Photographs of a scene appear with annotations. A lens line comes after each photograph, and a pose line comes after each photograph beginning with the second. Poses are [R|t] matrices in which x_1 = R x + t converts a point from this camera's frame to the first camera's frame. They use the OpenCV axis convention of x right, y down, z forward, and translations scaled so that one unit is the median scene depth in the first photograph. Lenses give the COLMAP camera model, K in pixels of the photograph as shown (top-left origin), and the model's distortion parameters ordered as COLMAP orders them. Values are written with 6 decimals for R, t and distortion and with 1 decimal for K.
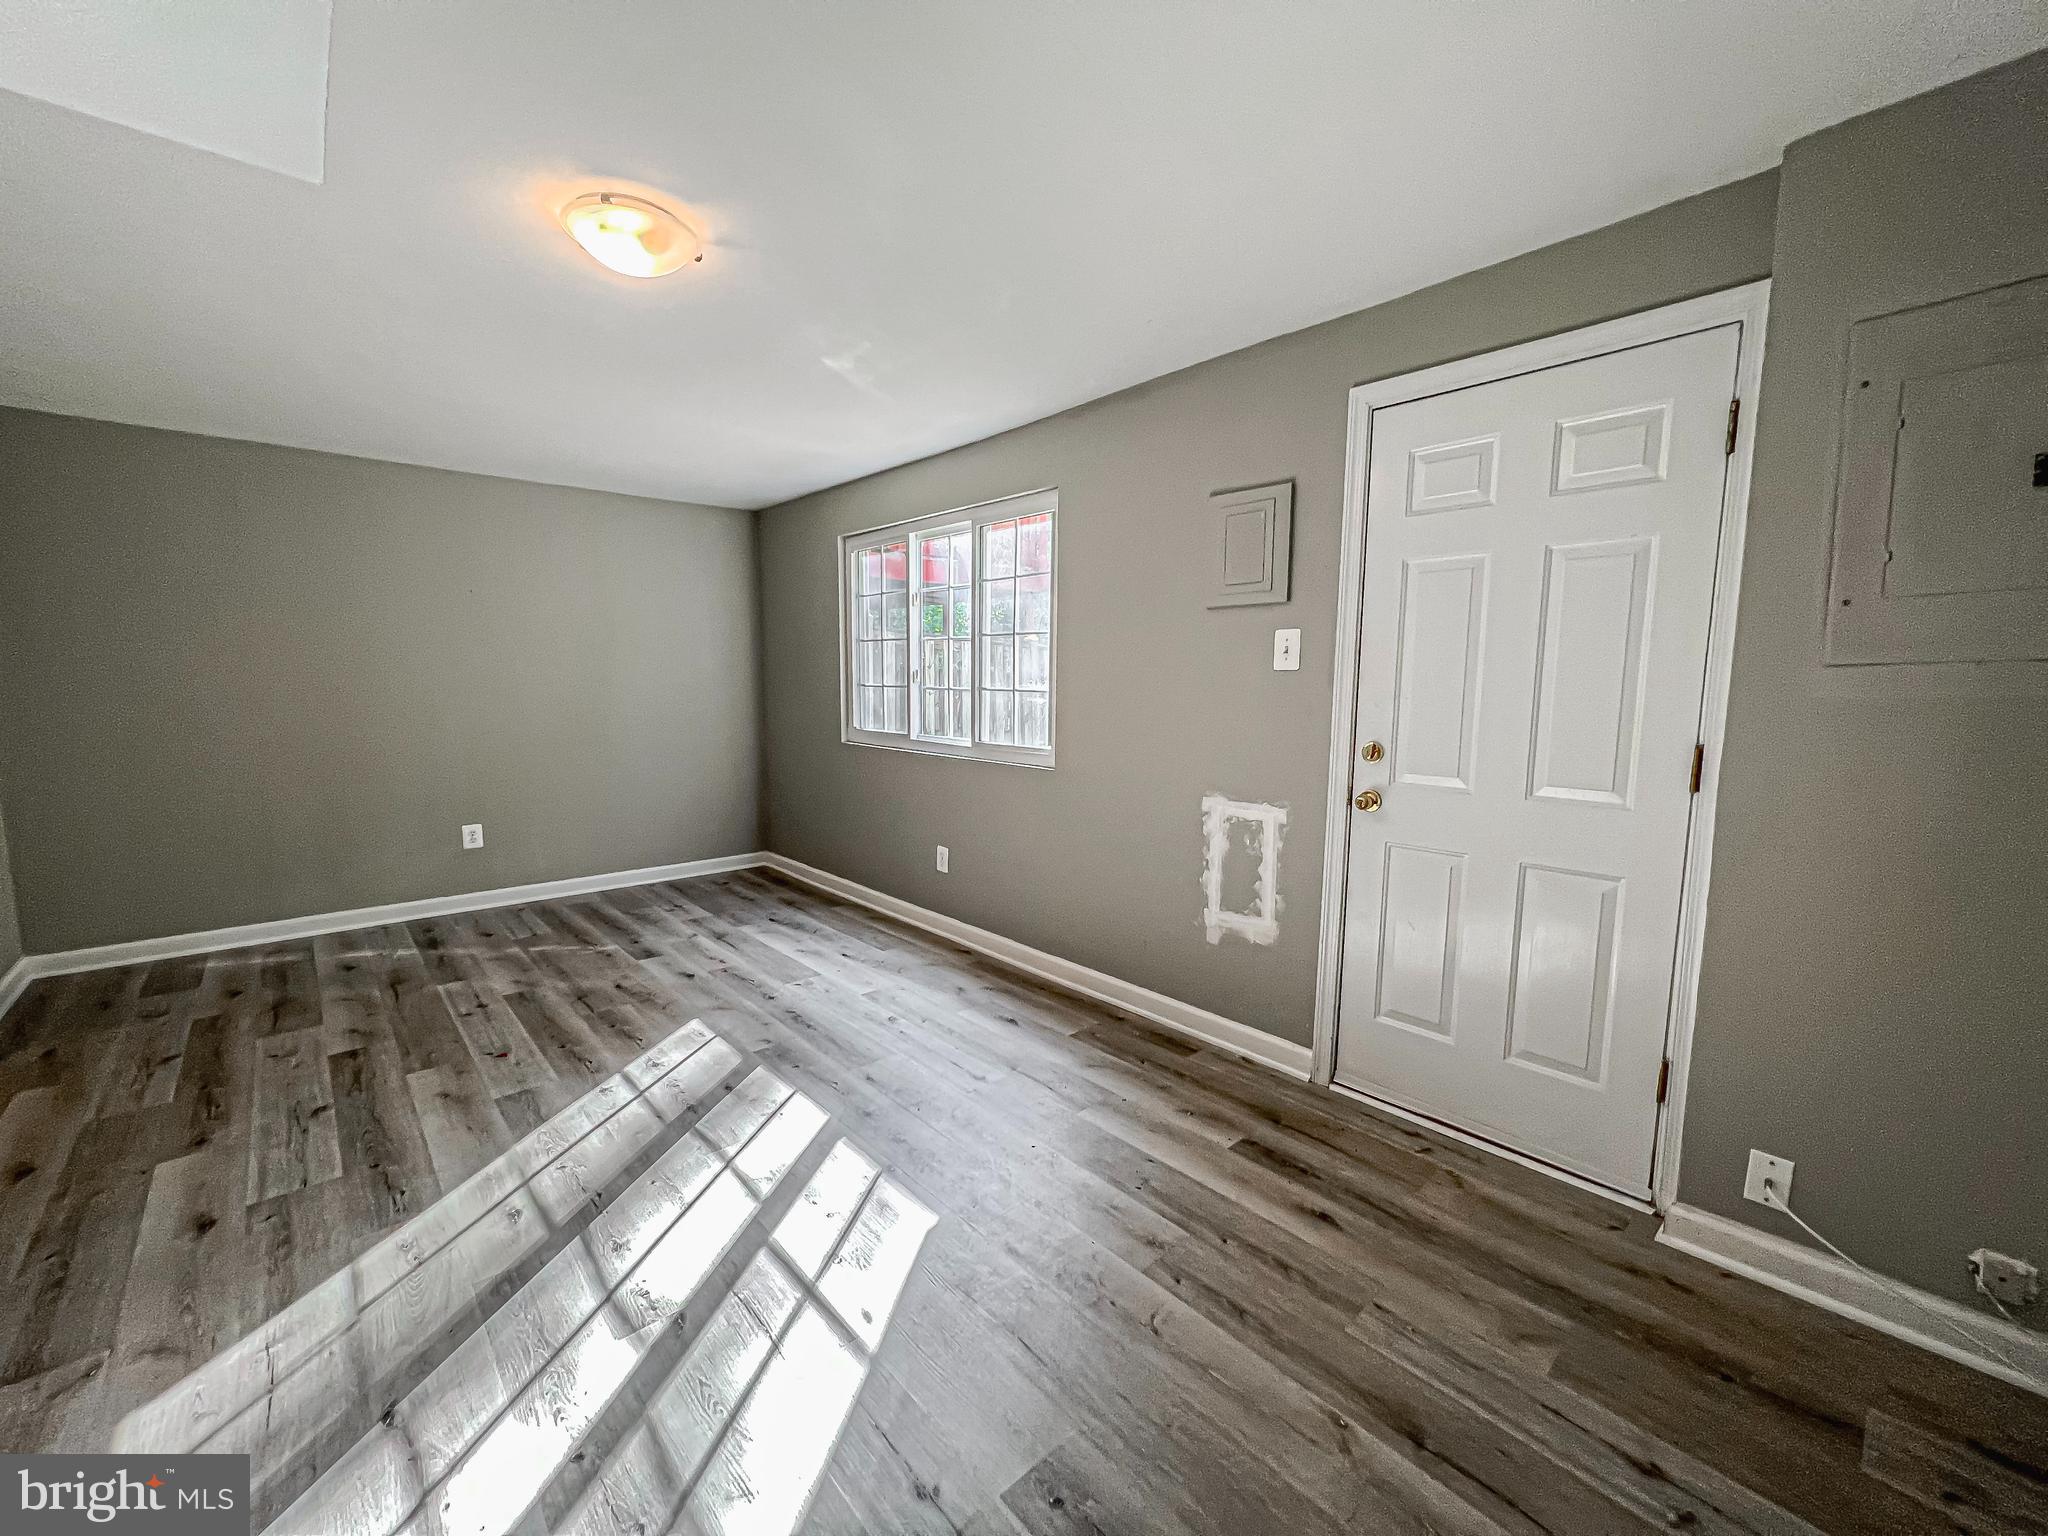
lens RADIAL K [[817.4, 0, 1024.9], [0, 817.4, 772.2], [0, 0, 1]] dist [-0.001846, 0.000177]
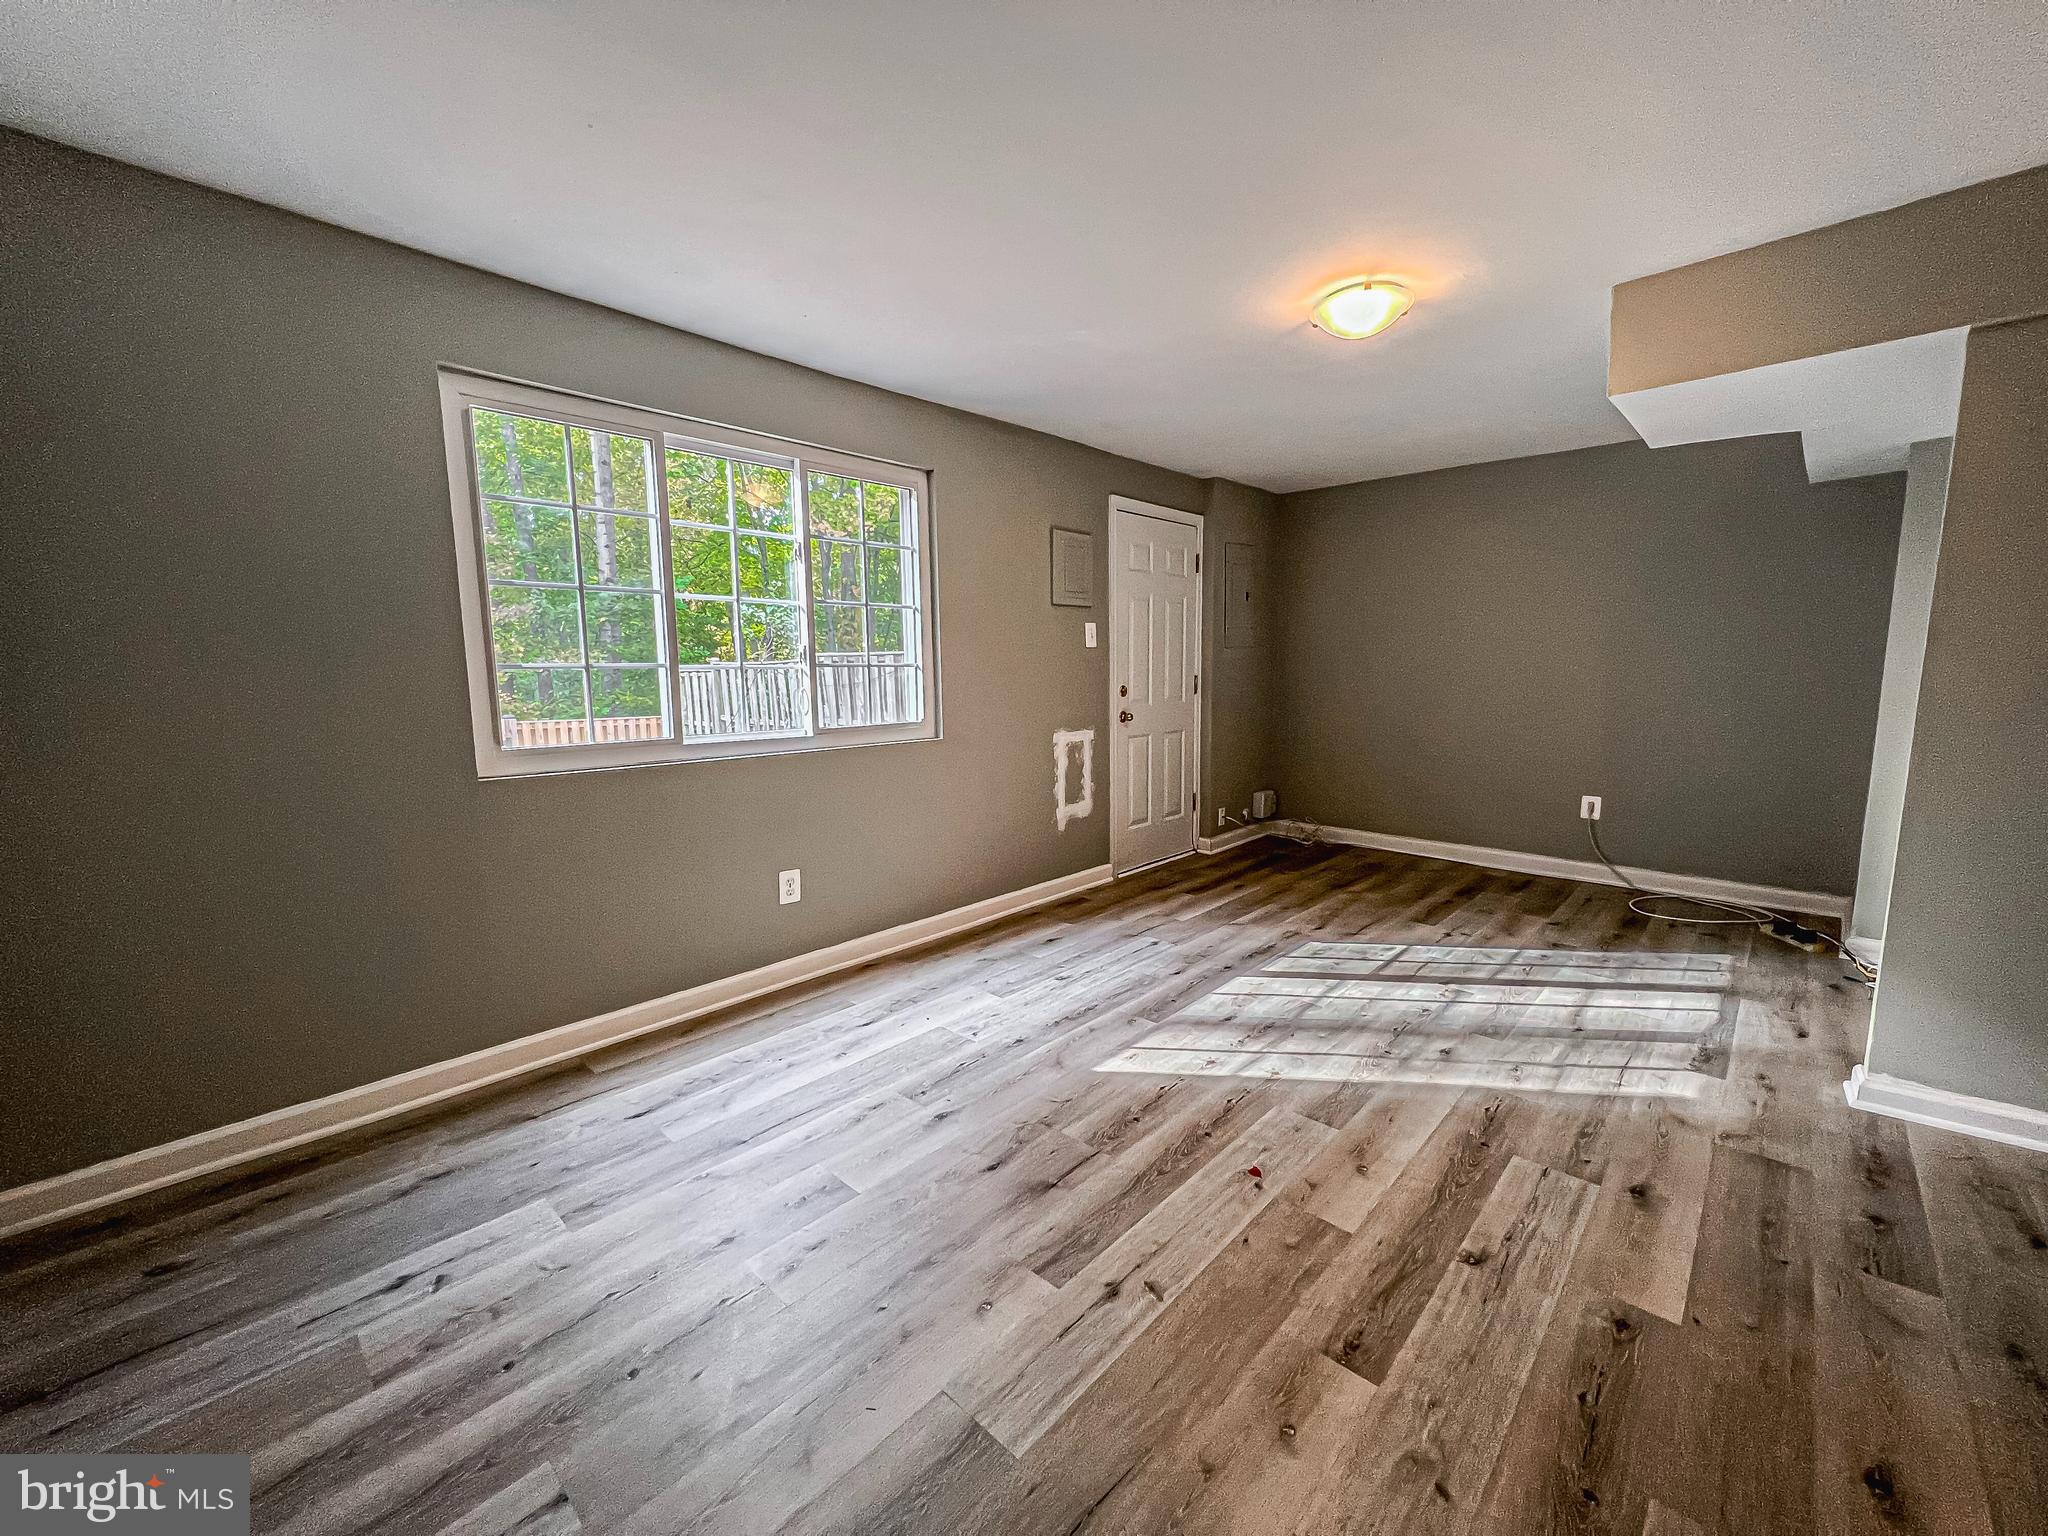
lens RADIAL K [[817.4, 0, 1027.6], [0, 817.4, 769.8], [0, 0, 1]] dist [-0.001846, 0.000177]
pose [[-0.079903, -0.132969, 0.987894, -1.304295], [0.124158, 0.982017, 0.142220, -0.126864], [-0.989040, 0.134019, -0.061957, 1.213628]]
